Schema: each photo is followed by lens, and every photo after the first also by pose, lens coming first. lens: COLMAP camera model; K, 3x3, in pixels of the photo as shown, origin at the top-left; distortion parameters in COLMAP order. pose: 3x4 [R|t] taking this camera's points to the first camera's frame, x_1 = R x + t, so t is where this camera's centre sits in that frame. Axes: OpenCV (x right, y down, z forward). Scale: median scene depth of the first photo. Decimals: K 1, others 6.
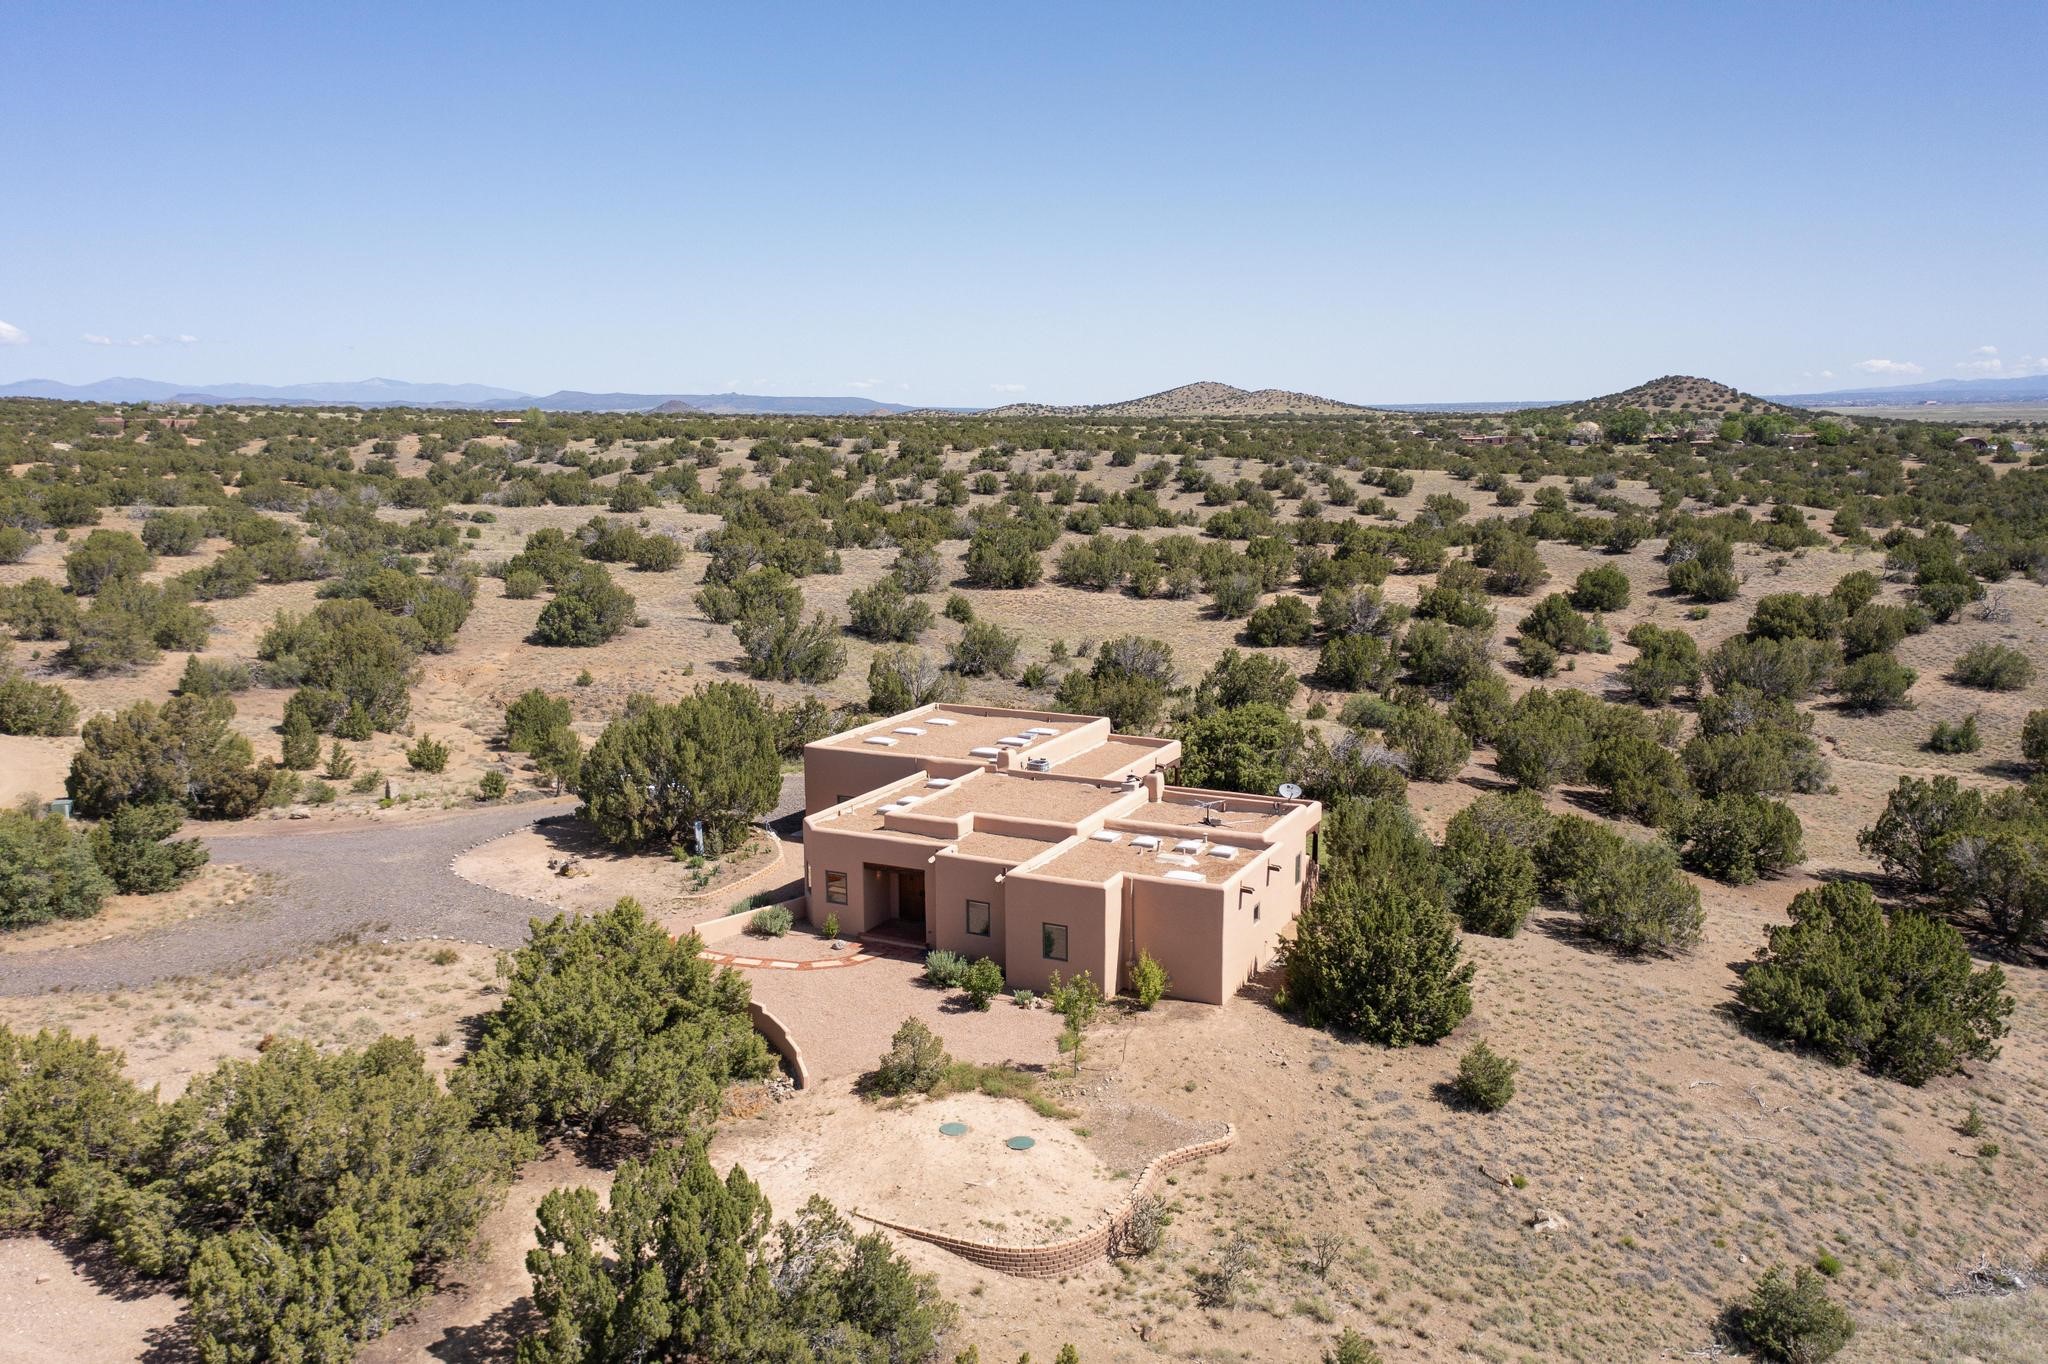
lens RADIAL K [[1610.4, 0, 1019.5], [0, 1610.4, 671.0], [0, 0, 1]] dist [-0.019986, 0.002956]
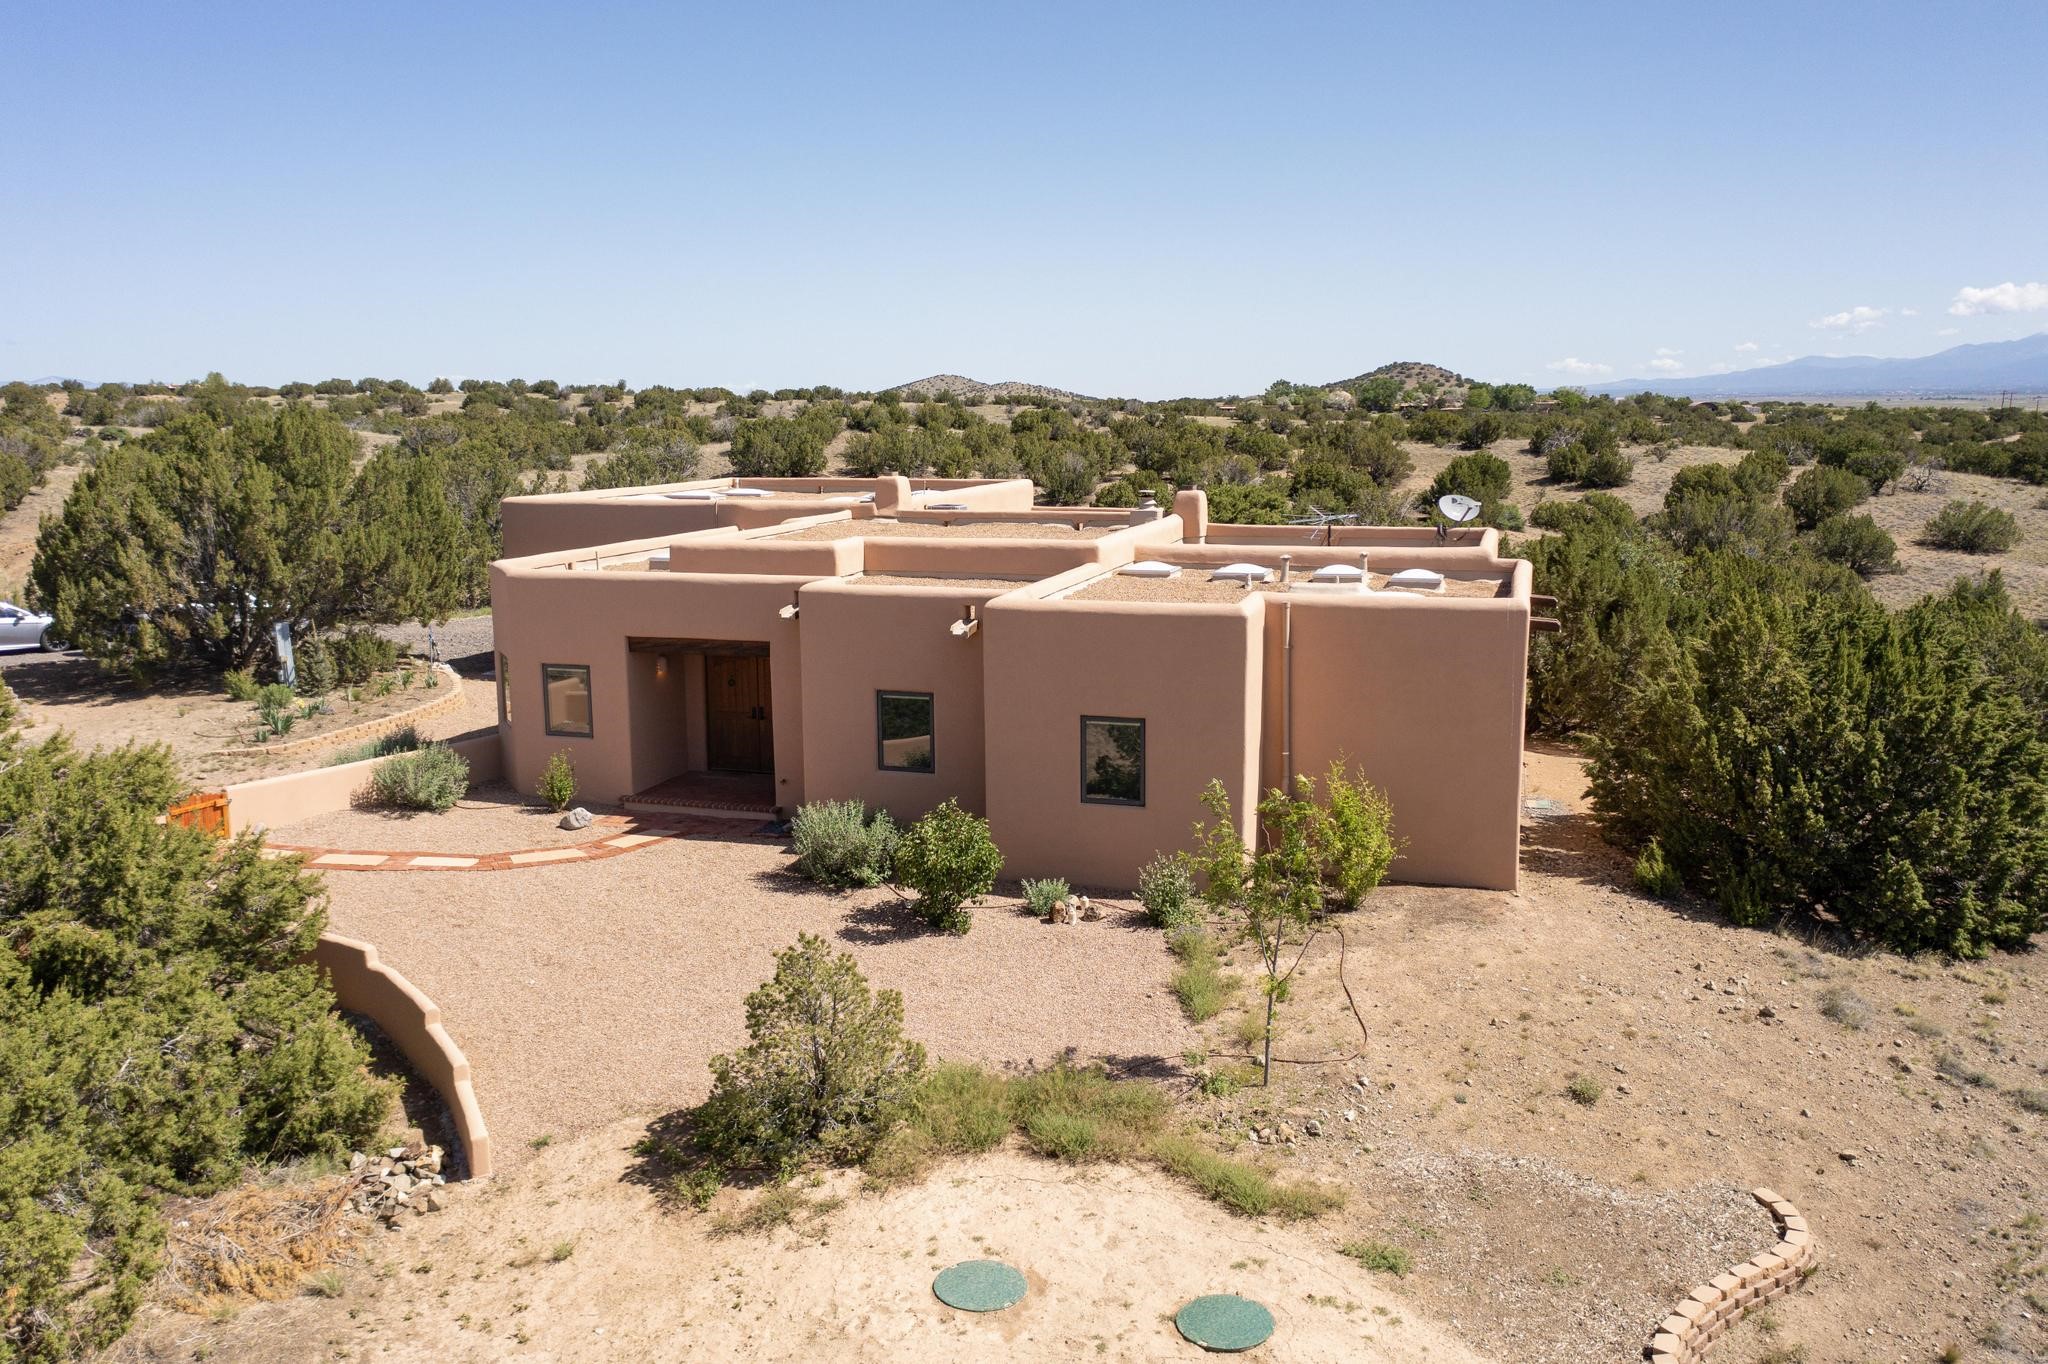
lens RADIAL K [[1610.4, 0, 1019.5], [0, 1610.4, 671.0], [0, 0, 1]] dist [-0.019986, 0.002956]
pose [[0.987135, -0.026845, 0.157620, -0.037920], [0.026786, 0.999638, 0.002501, 0.082276], [-0.157630, 0.001754, 0.987497, 0.341282]]
